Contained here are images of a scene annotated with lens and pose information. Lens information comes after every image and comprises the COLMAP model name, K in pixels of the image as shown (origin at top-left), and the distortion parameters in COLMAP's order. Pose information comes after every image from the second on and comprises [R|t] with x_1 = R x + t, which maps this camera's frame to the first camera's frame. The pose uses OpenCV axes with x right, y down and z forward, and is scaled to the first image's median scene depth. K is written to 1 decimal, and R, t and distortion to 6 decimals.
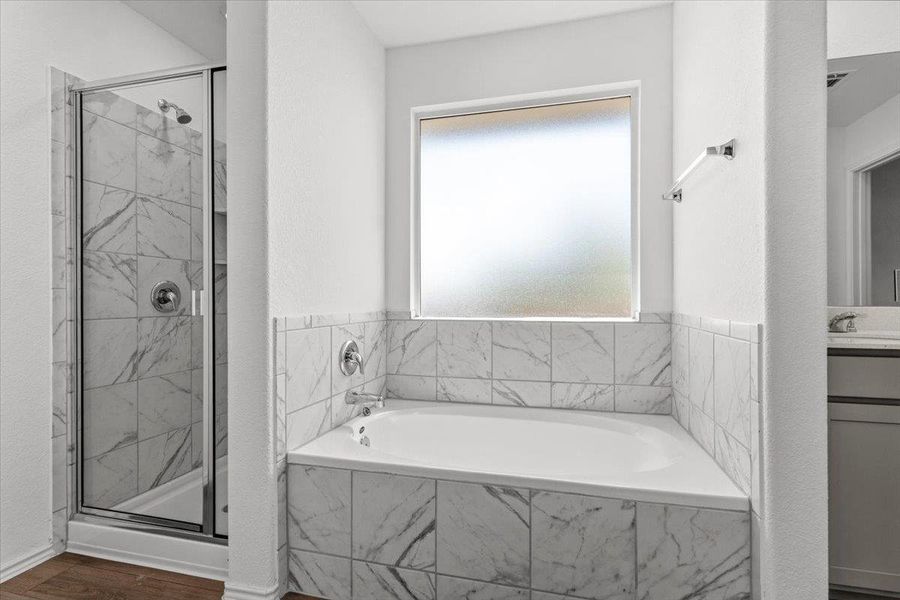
lens RADIAL K [[424.1, 0, 451.6], [0, 424.1, 301.6], [0, 0, 1]] dist [0.022556, 0.000381]
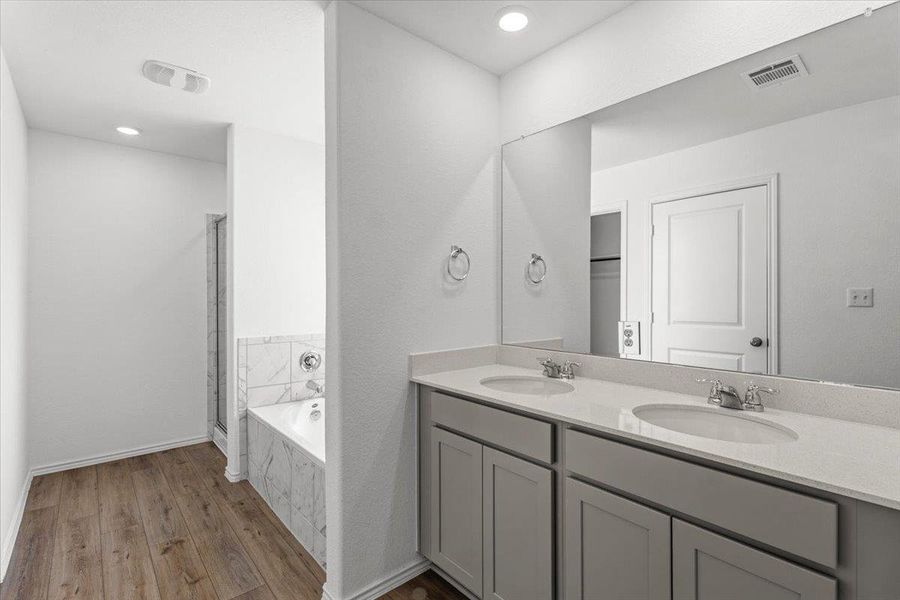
lens RADIAL K [[424.1, 0, 449.9], [0, 424.1, 298.4], [0, 0, 1]] dist [0.022556, 0.000381]
pose [[0.823775, 0.001428, -0.566915, 1.287328], [0.004619, 0.999947, 0.009232, -0.137714], [0.566898, -0.010224, 0.823725, -0.061911]]
